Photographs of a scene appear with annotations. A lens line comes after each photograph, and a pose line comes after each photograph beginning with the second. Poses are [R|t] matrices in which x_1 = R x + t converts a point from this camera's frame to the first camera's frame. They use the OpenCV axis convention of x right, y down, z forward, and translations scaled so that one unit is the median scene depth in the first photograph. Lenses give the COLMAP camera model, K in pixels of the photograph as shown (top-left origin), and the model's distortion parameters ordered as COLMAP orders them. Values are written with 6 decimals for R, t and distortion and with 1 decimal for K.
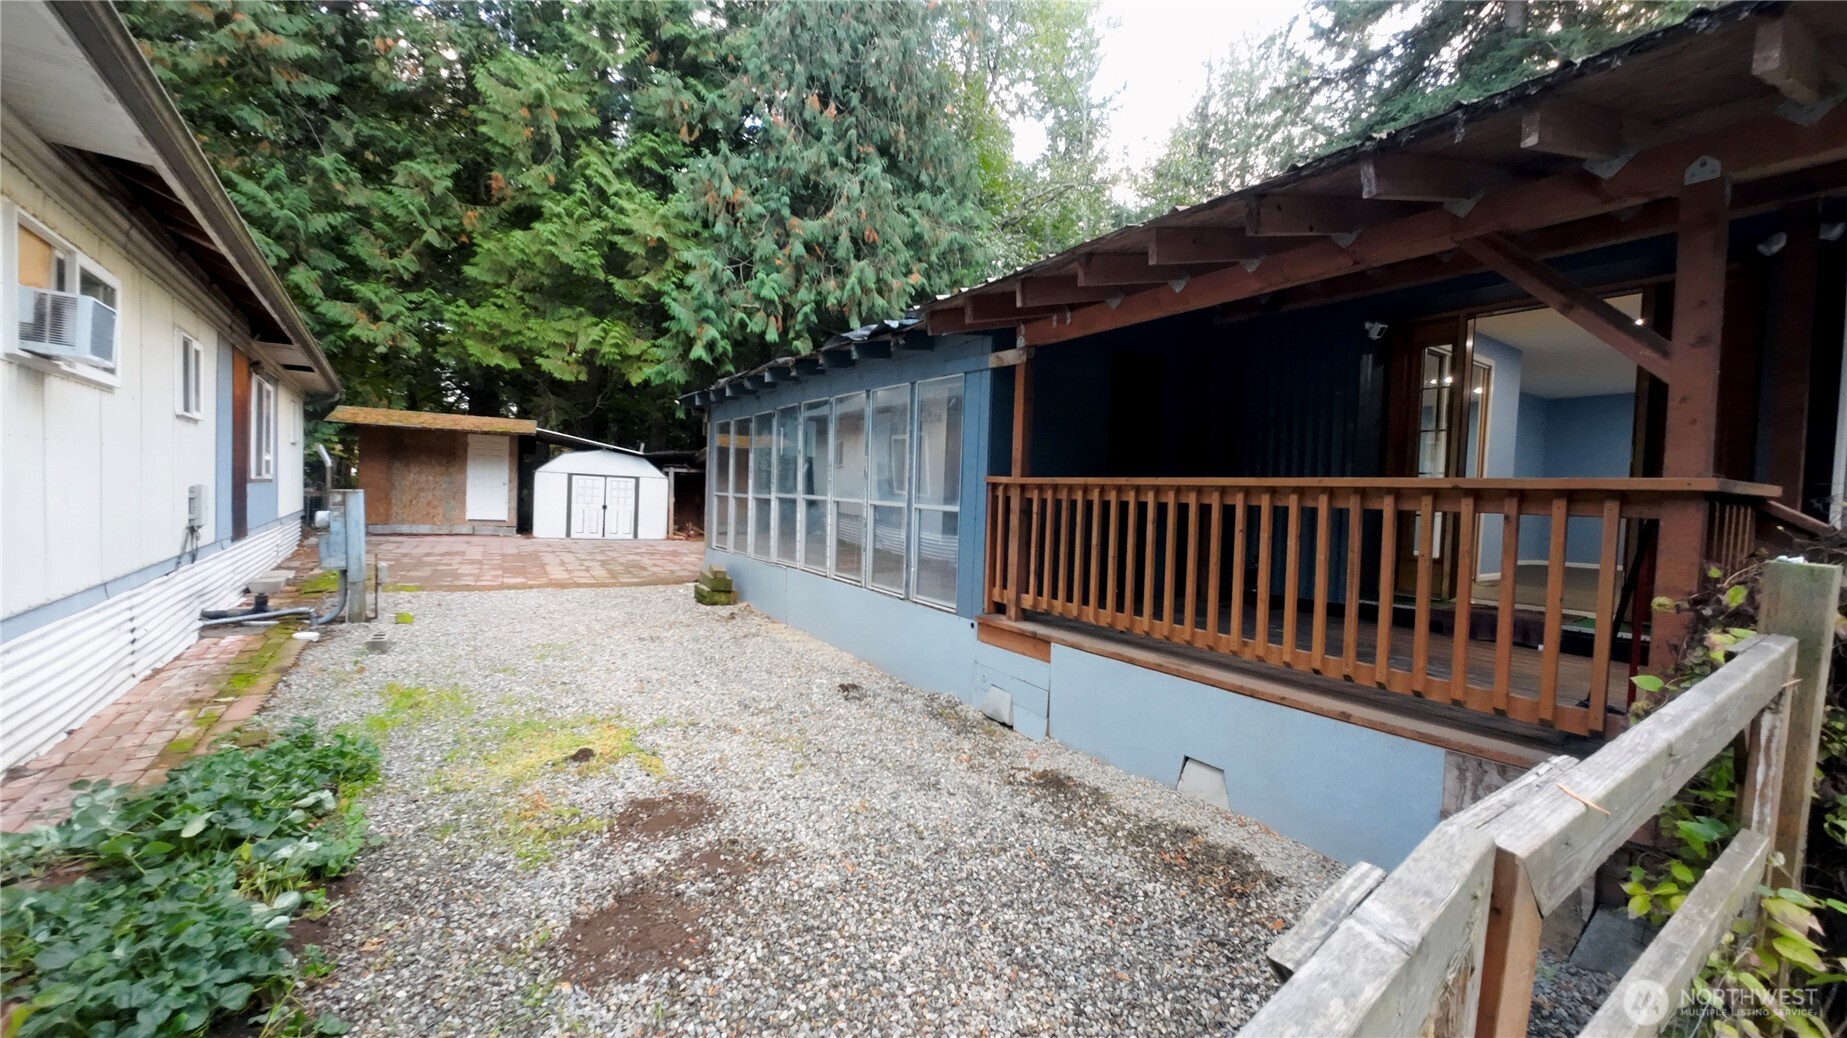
lens RADIAL K [[703.6, 0, 918.2], [0, 703.6, 519.1], [0, 0, 1]] dist [0.001958, 0.000158]
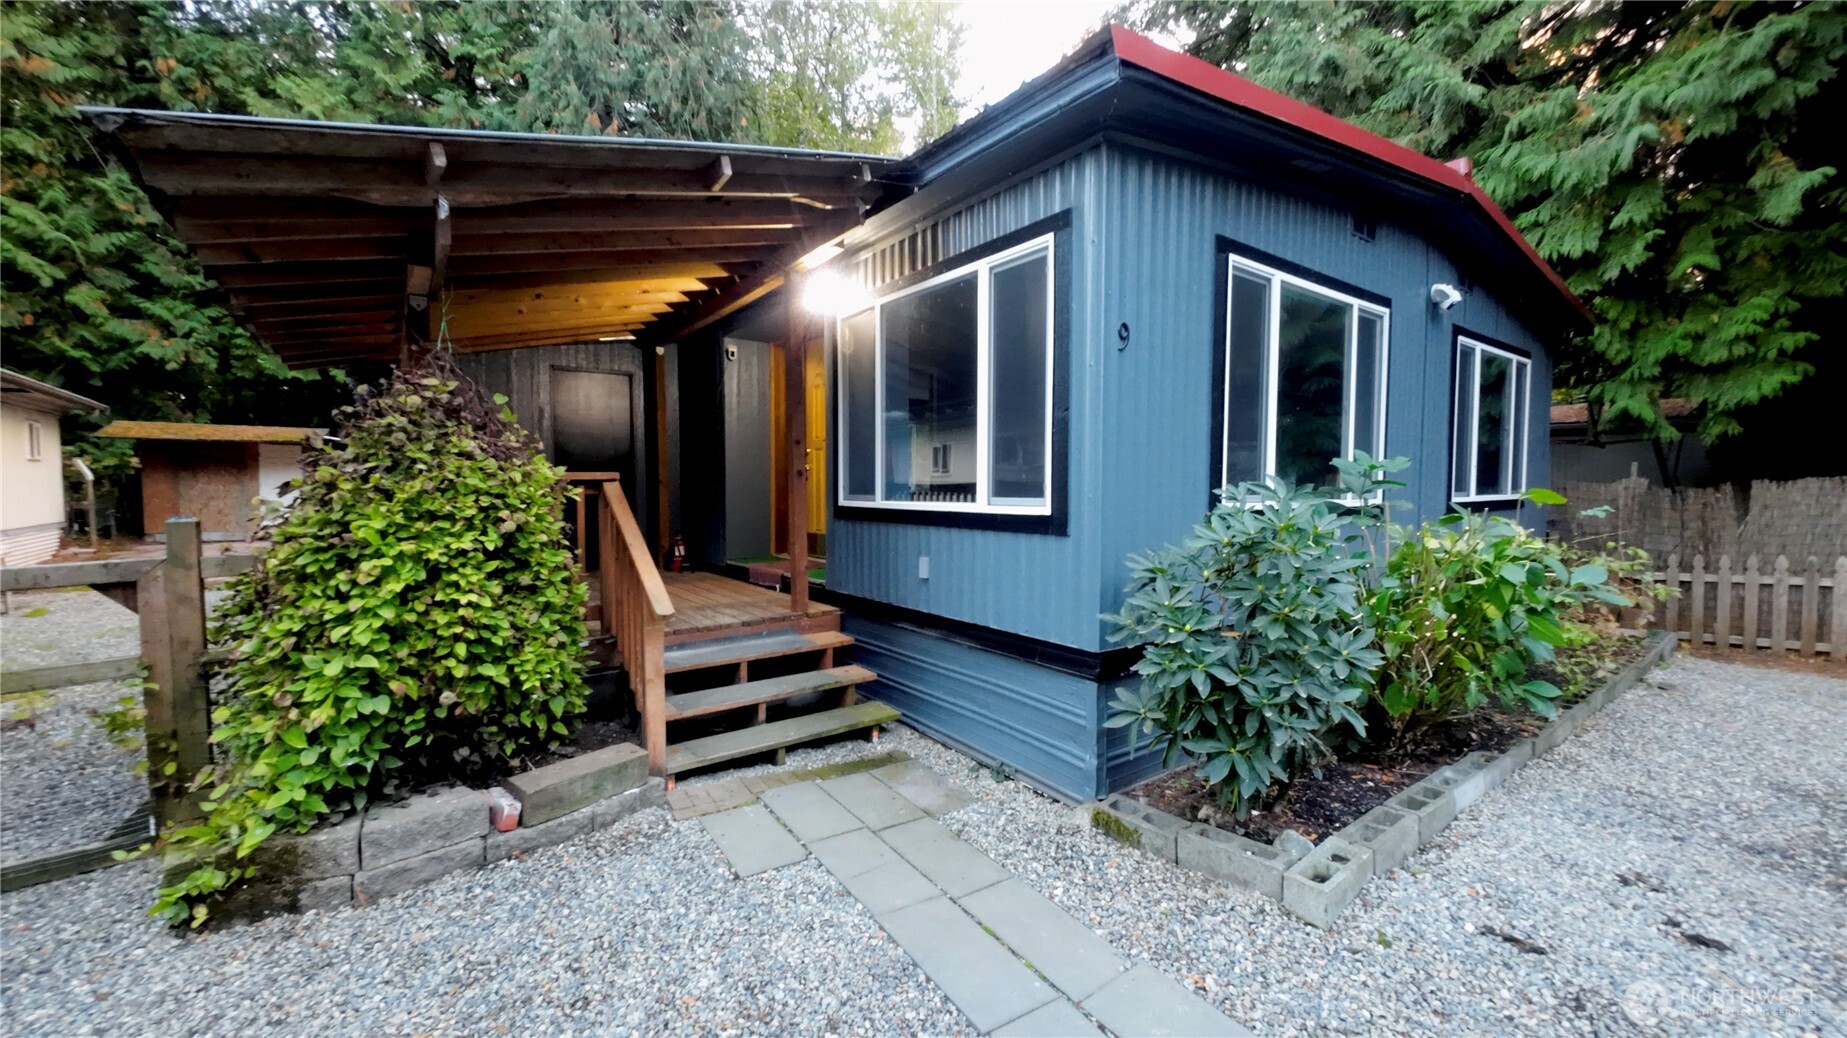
lens RADIAL K [[703.6, 0, 918.2], [0, 703.6, 519.1], [0, 0, 1]] dist [0.001958, 0.000158]
pose [[0.998133, -0.036304, 0.049108, 0.264196], [0.035677, 0.999271, 0.013589, 0.008876], [-0.049566, -0.011812, 0.998701, -0.085547]]
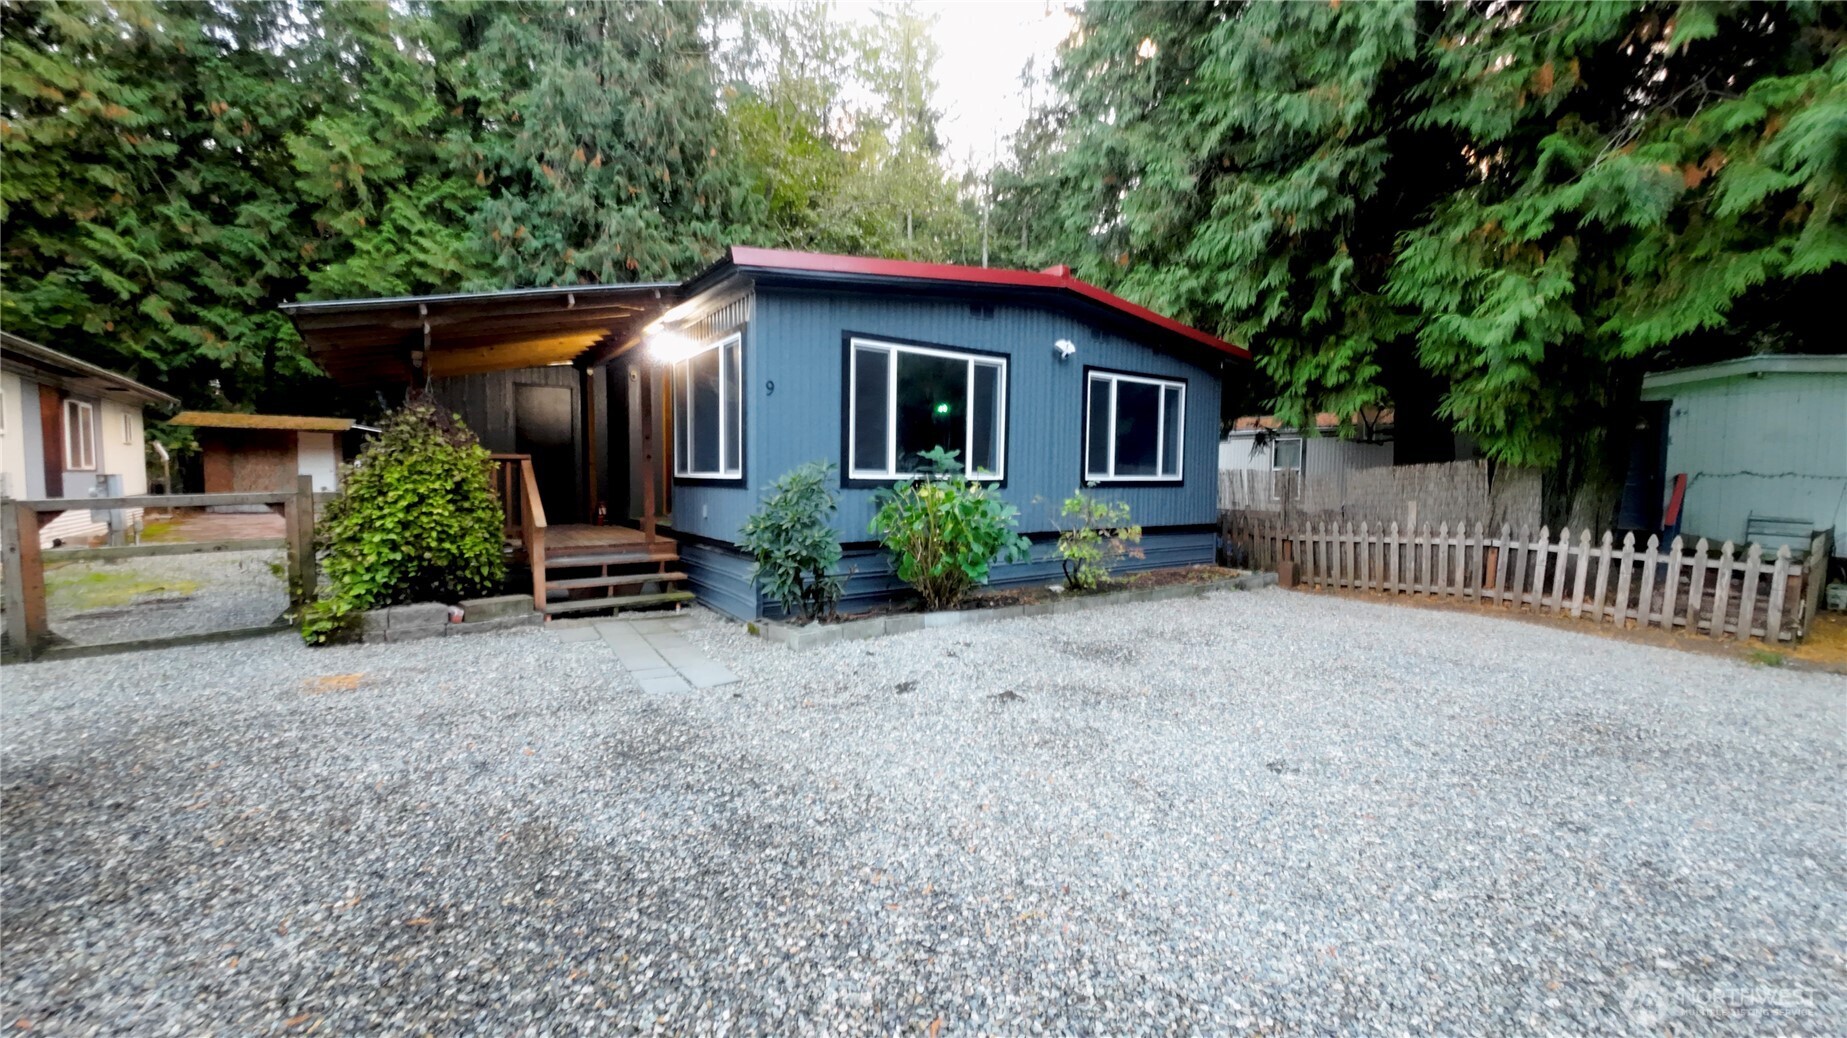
lens RADIAL K [[703.6, 0, 918.2], [0, 703.6, 519.1], [0, 0, 1]] dist [0.001958, 0.000158]
pose [[0.999152, -0.026346, 0.031629, 0.388121], [0.025504, 0.999317, 0.026734, 0.025338], [-0.032312, -0.025905, 0.999142, -0.265425]]
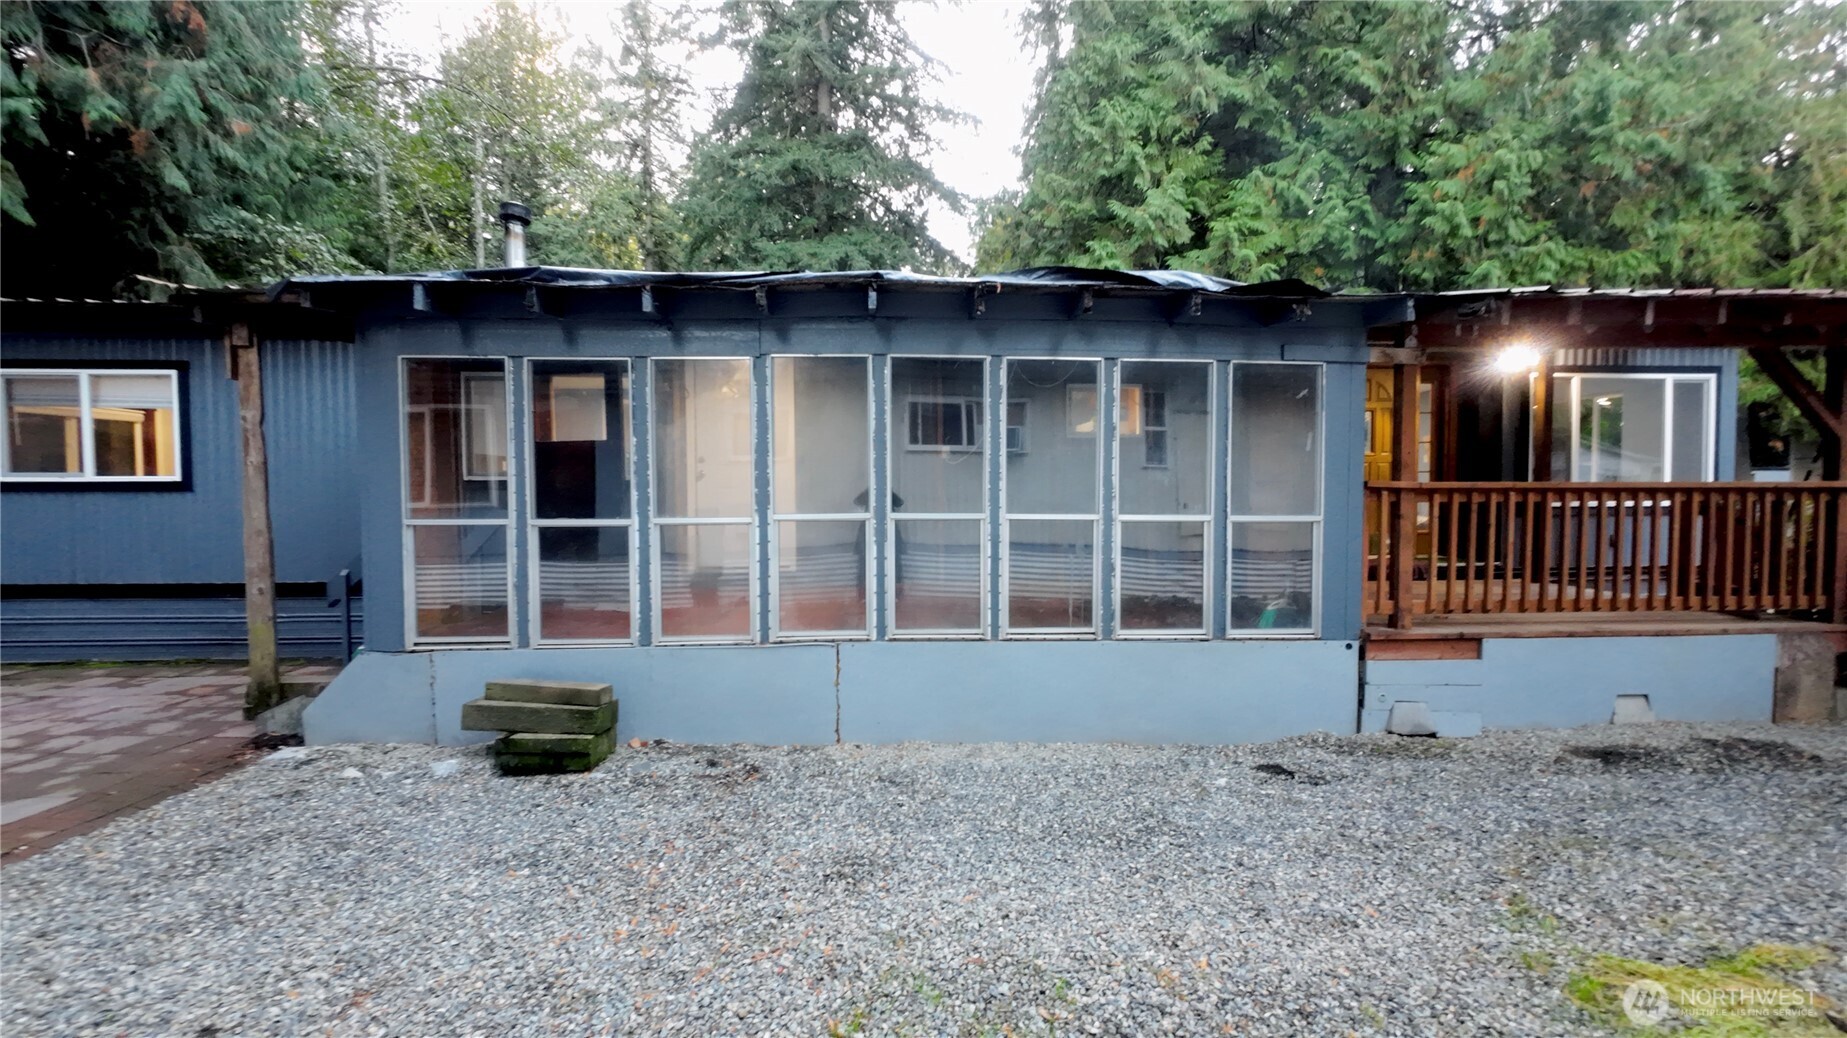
lens RADIAL K [[703.6, 0, 918.2], [0, 703.6, 519.1], [0, 0, 1]] dist [0.001958, 0.000158]
pose [[0.509622, -0.060298, 0.858283, -0.303468], [0.051442, 0.997892, 0.039561, -0.023831], [-0.858859, 0.023991, 0.511650, 0.314677]]
